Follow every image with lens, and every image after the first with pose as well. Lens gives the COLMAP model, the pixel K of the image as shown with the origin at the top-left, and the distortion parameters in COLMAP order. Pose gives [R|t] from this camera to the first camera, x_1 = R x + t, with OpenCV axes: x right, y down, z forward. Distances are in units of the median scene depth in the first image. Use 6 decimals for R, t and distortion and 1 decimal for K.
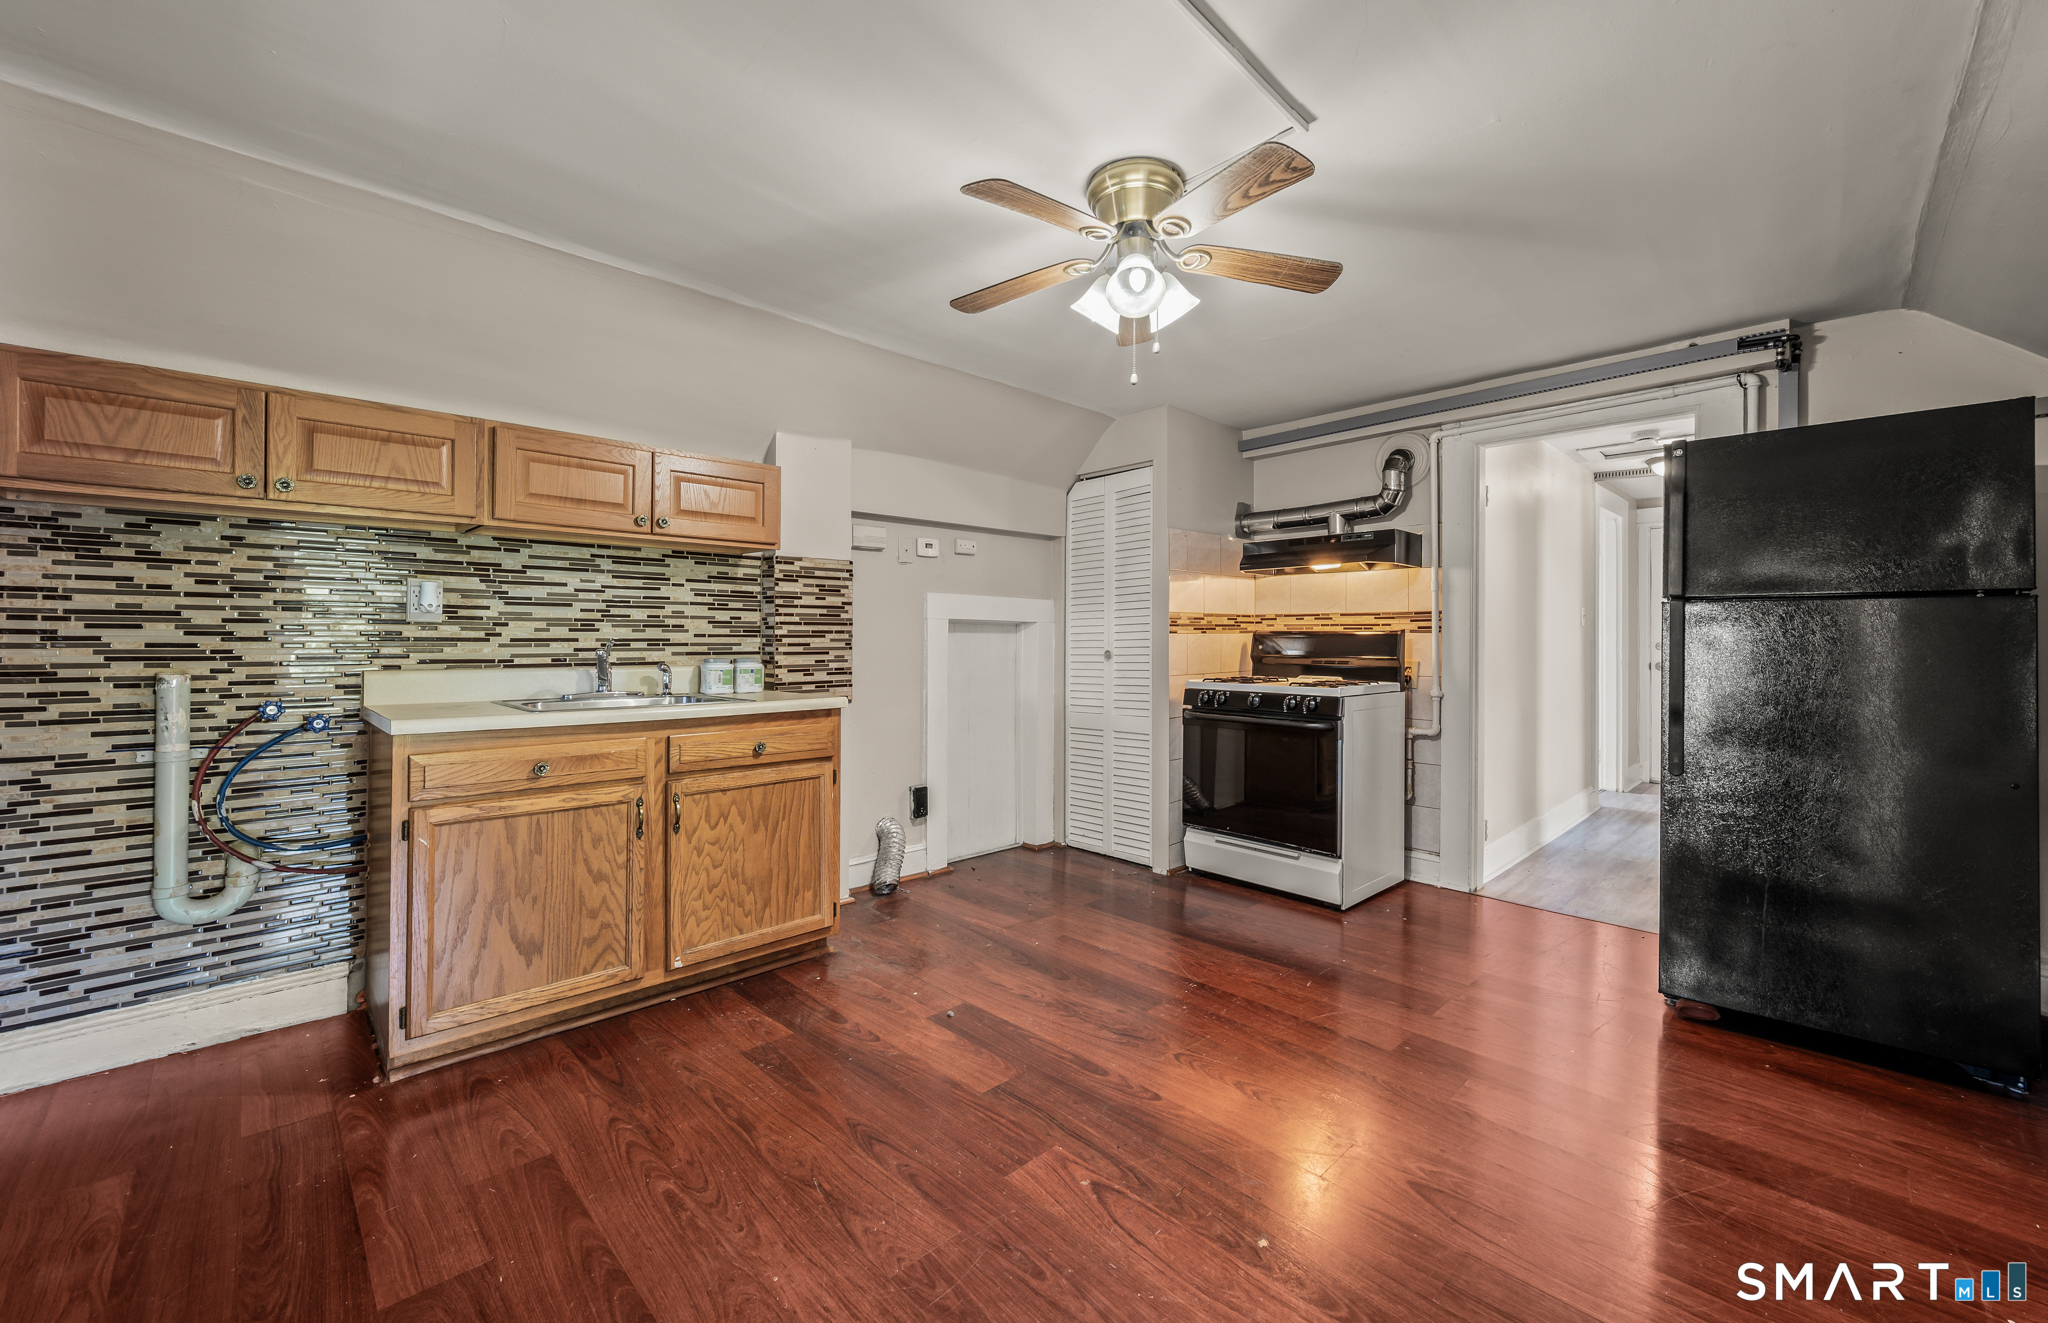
lens RADIAL K [[816.2, 0, 1043.3], [0, 816.2, 642.9], [0, 0, 1]] dist [0.002773, 0.000045]
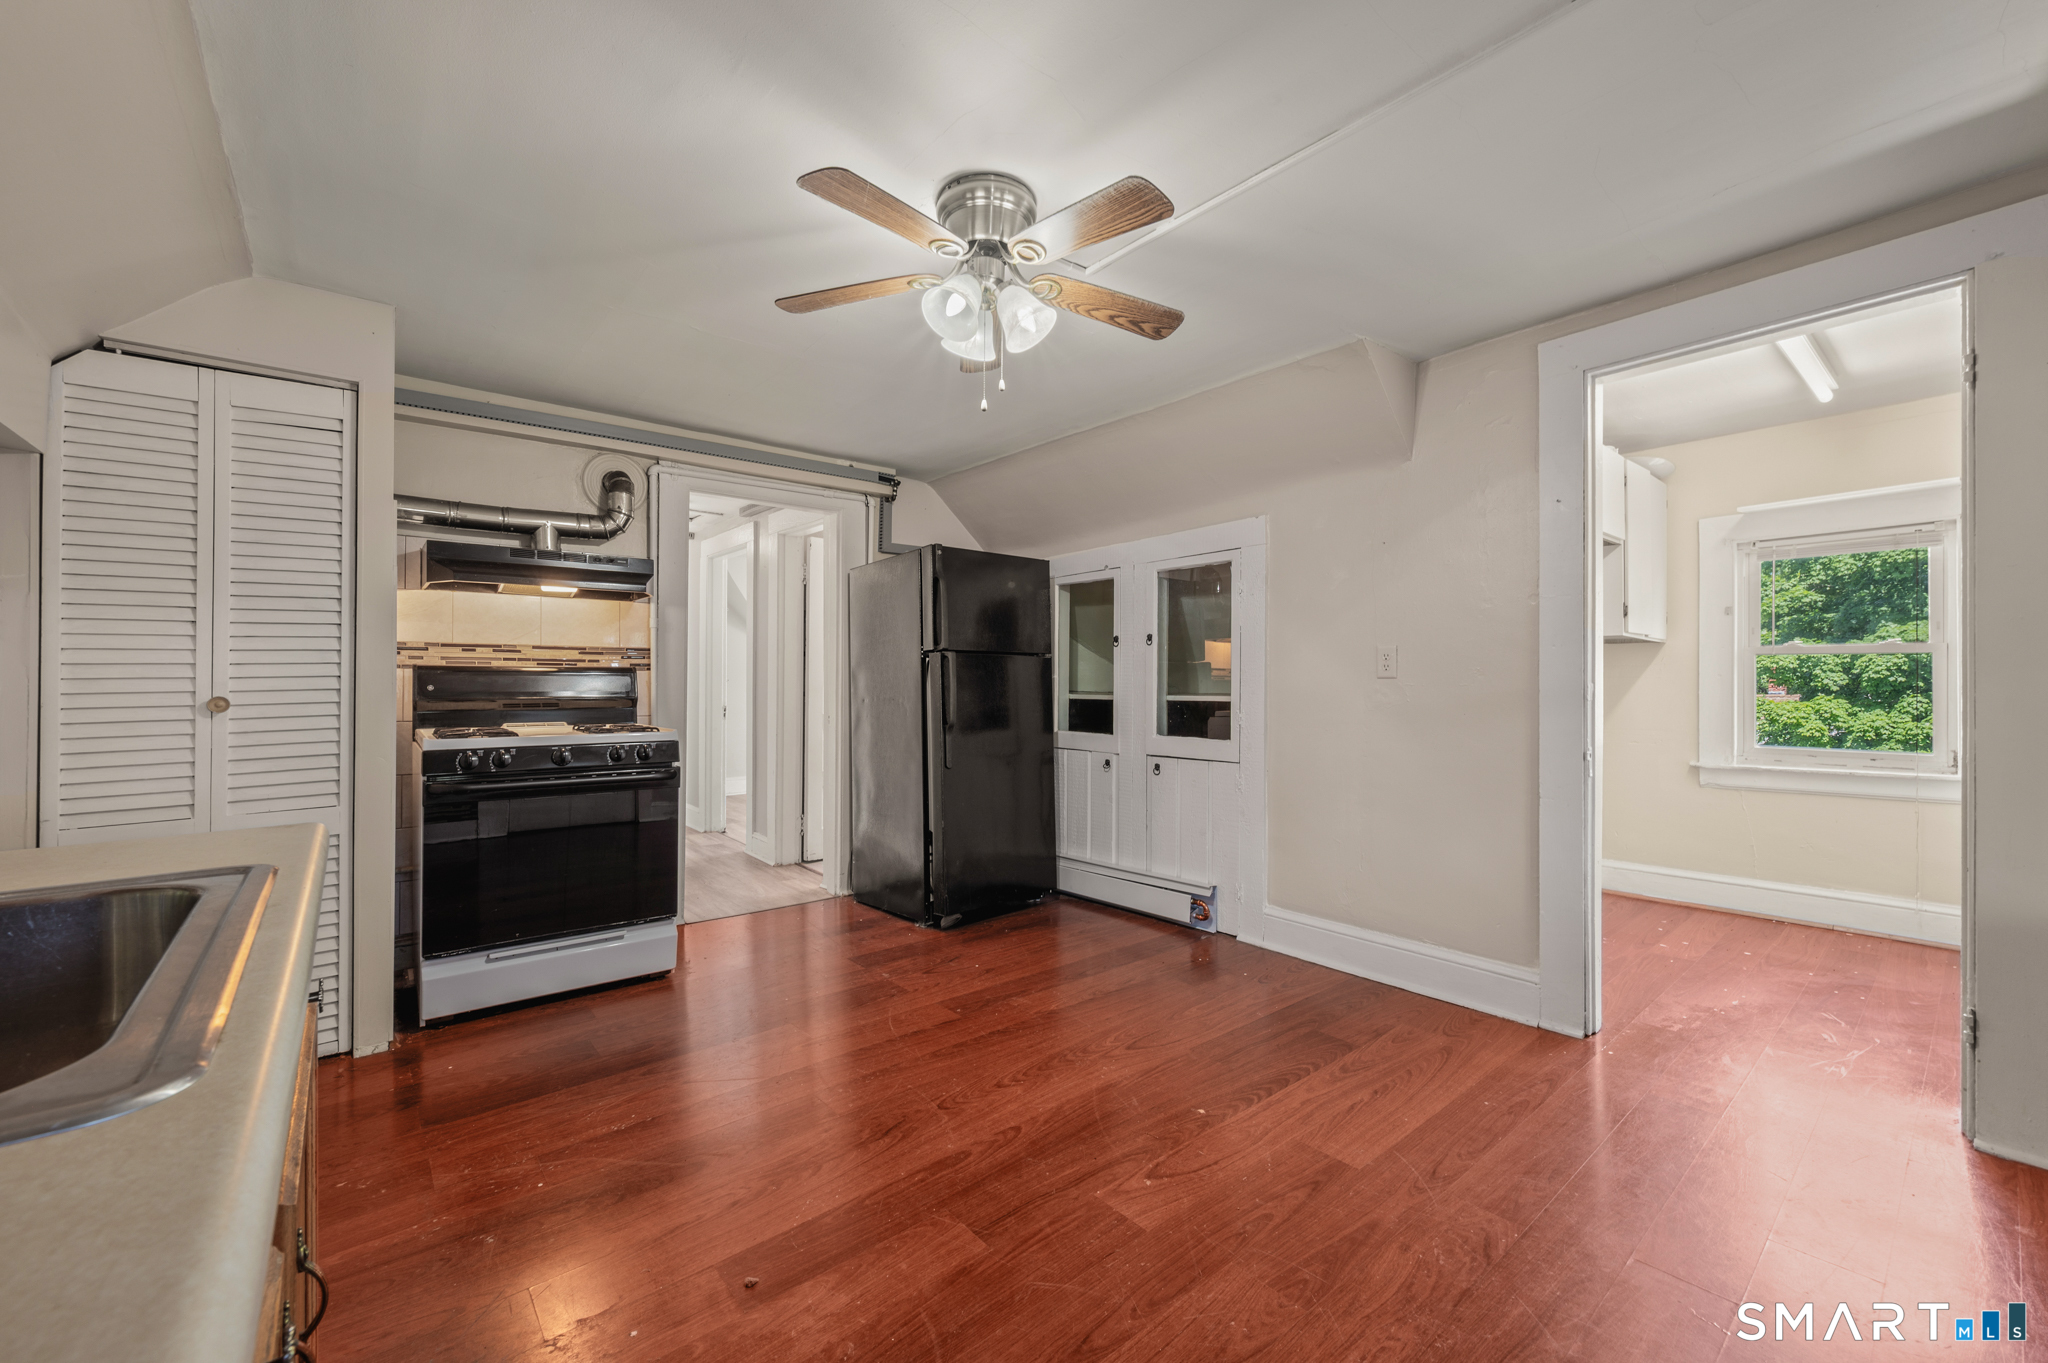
lens RADIAL K [[824.2, 0, 1022.6], [0, 824.2, 681.1], [0, 0, 1]] dist [0.000163, -0.001046]
pose [[0.079210, -0.003514, 0.996852, -0.568382], [0.002516, 0.999991, 0.003325, -0.002204], [-0.996855, 0.002245, 0.079218, 0.587641]]
